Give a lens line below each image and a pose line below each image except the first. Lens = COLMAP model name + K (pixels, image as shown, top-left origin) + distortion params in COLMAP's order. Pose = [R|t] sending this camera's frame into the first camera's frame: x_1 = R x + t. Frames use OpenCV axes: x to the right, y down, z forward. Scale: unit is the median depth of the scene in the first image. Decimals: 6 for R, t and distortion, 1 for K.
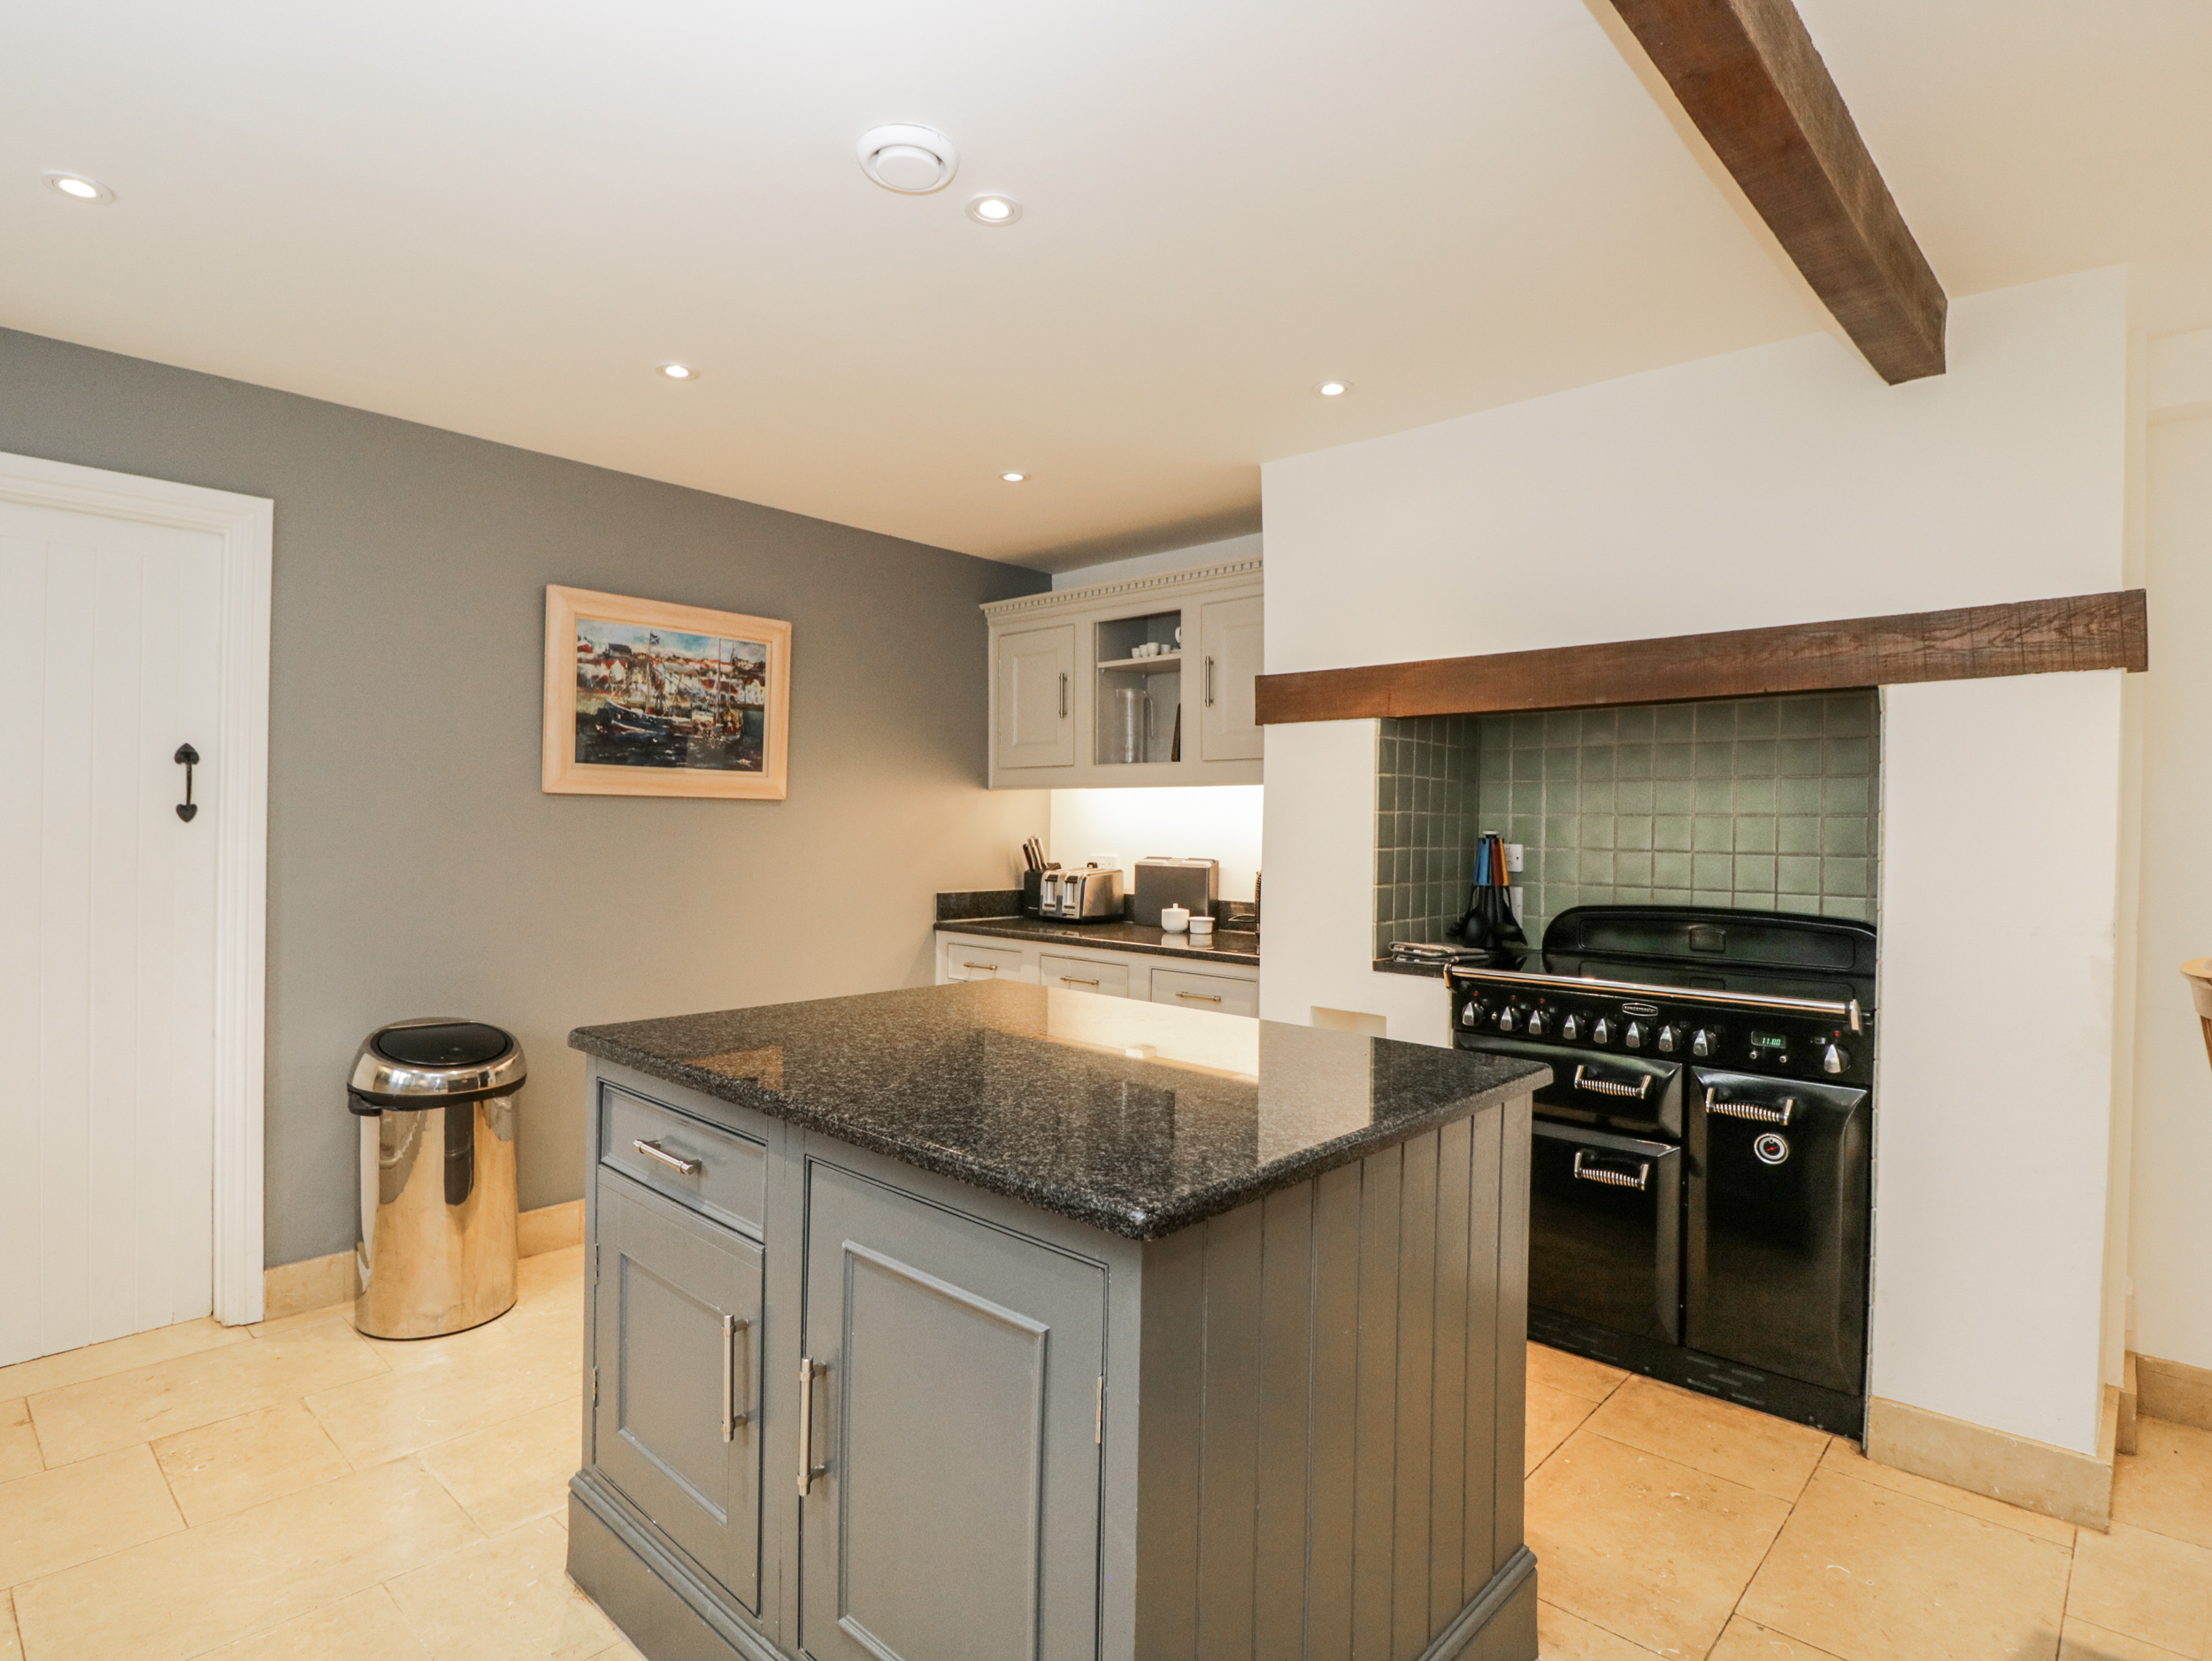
lens RADIAL K [[1158.8, 0, 1099.0], [0, 1158.8, 834.0], [0, 0, 1]] dist [0.003136, -0.017867]
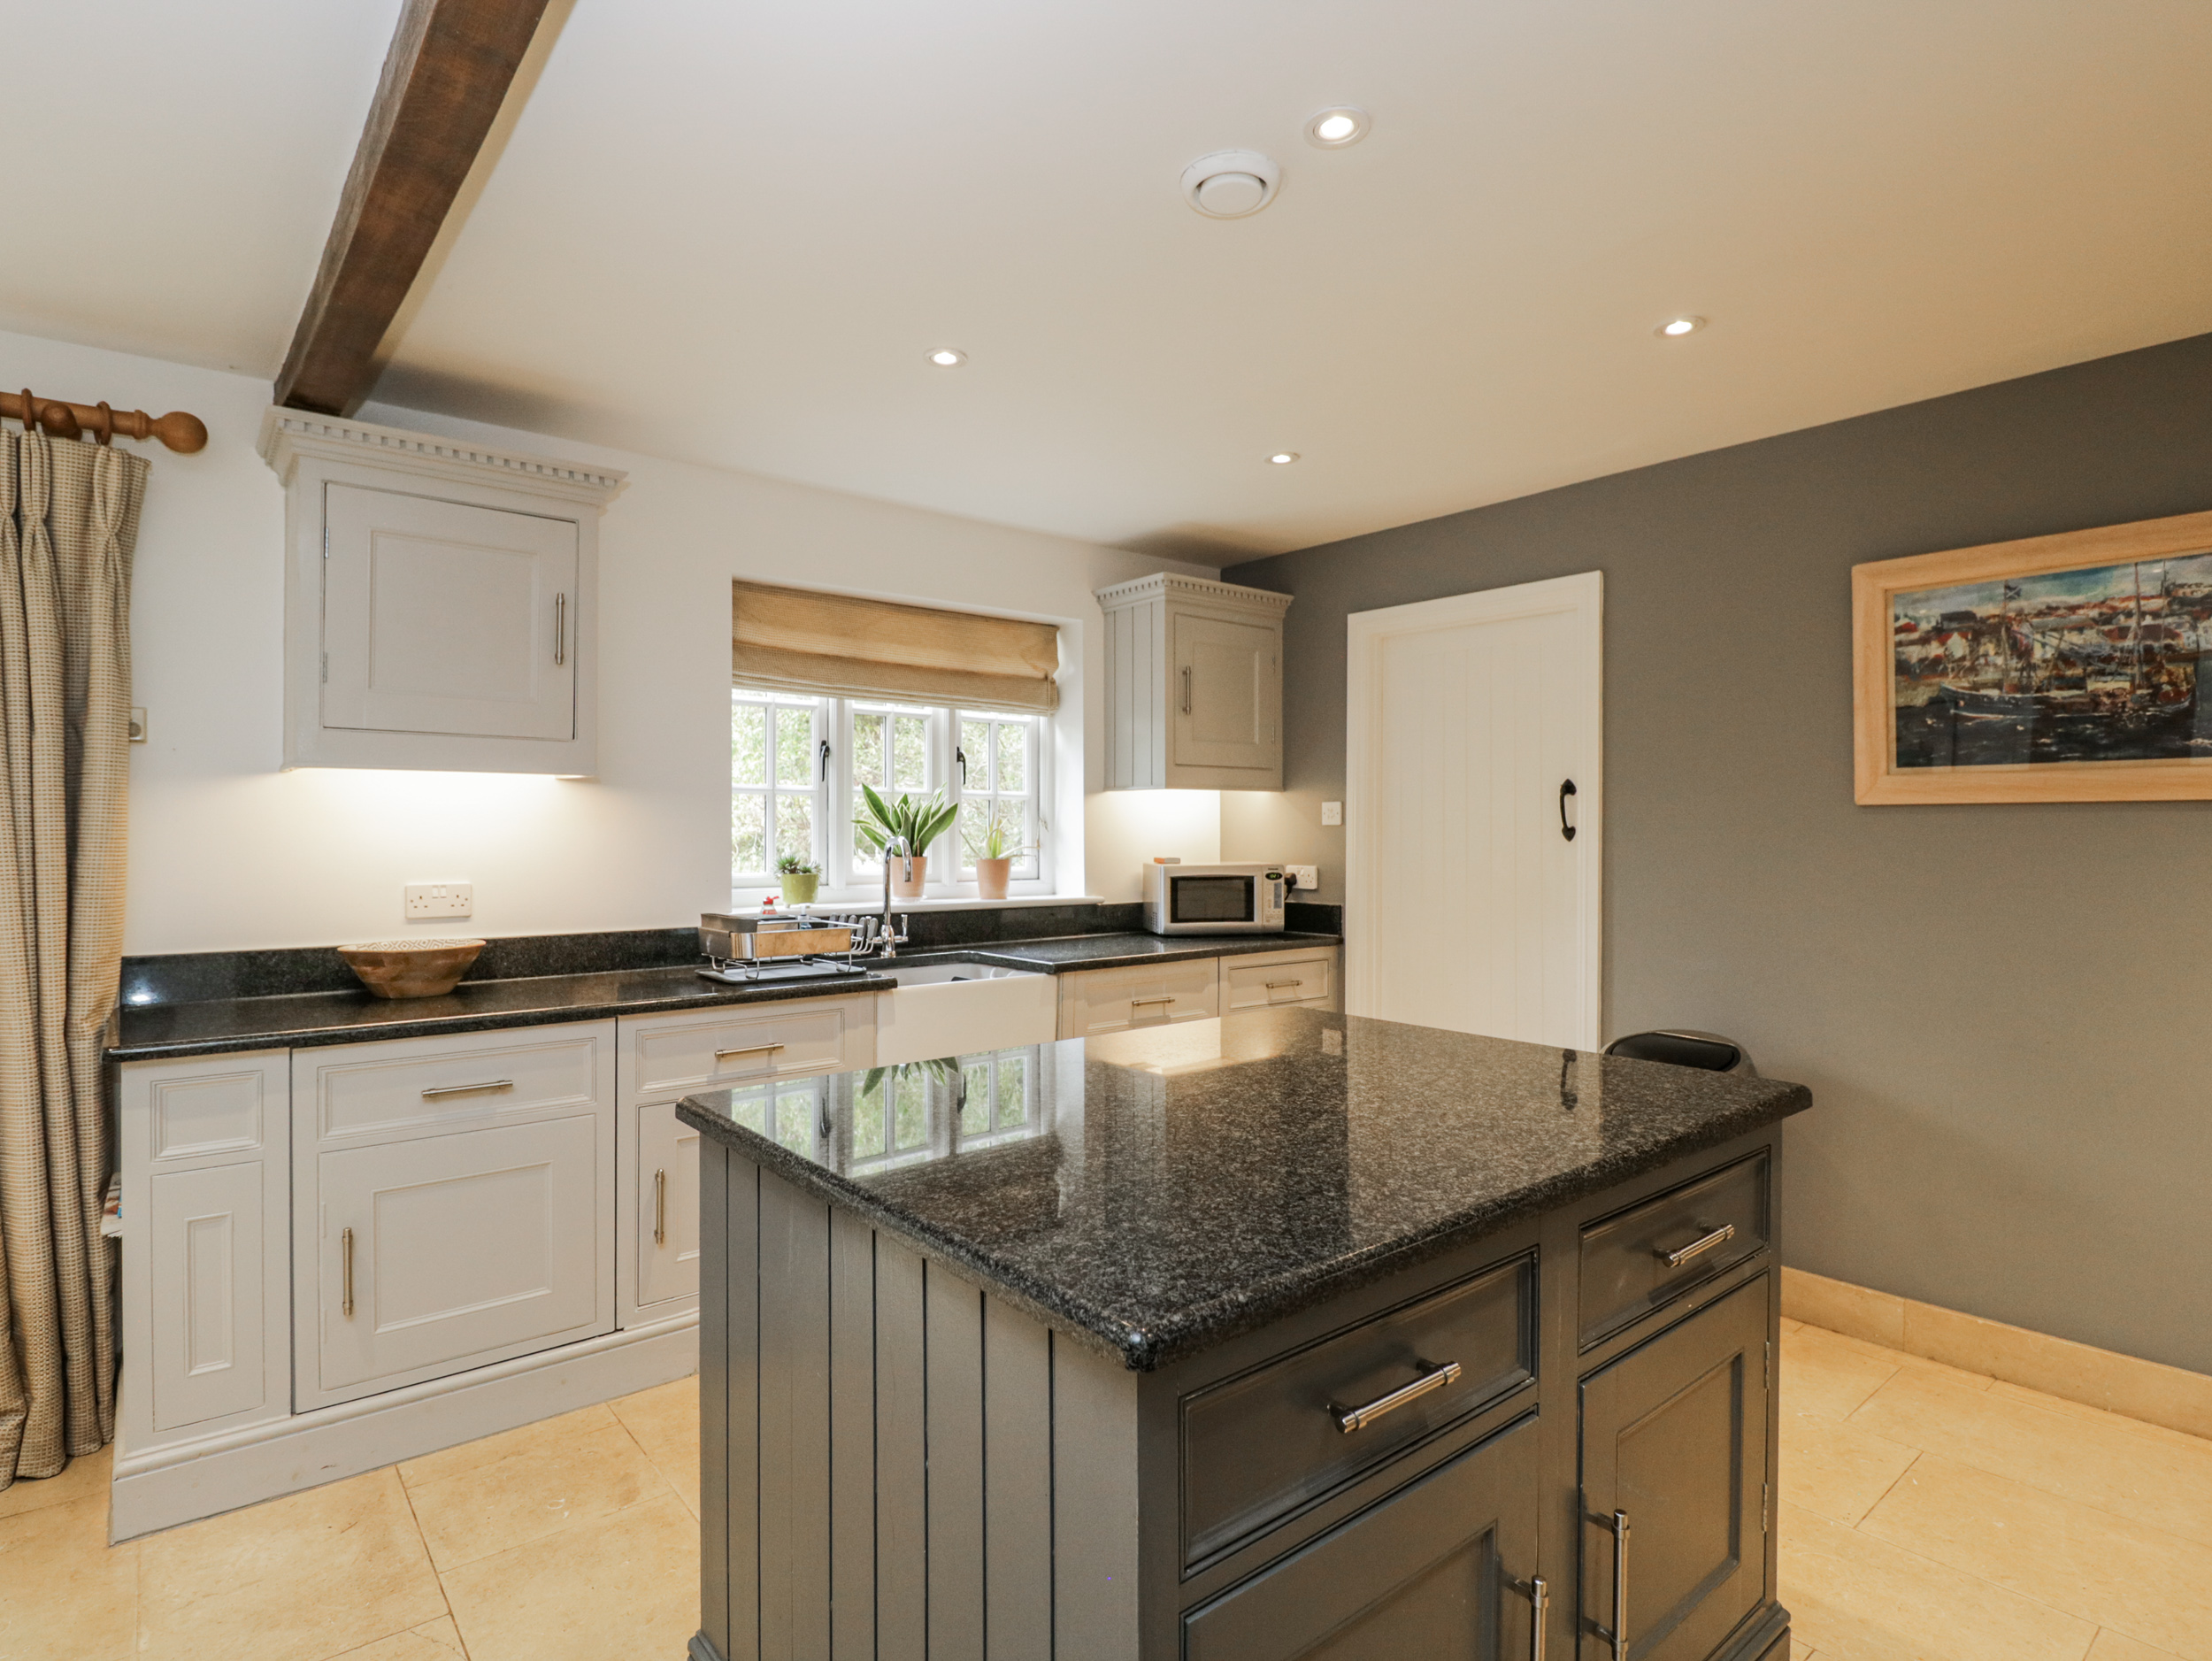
lens RADIAL K [[1158.8, 0, 1099.0], [0, 1158.8, 834.0], [0, 0, 1]] dist [0.003136, -0.017867]
pose [[-0.136481, -0.012983, -0.990558, 0.426875], [-0.008265, 0.999894, -0.011967, 0.000705], [0.990608, 0.006553, -0.136574, 0.522046]]
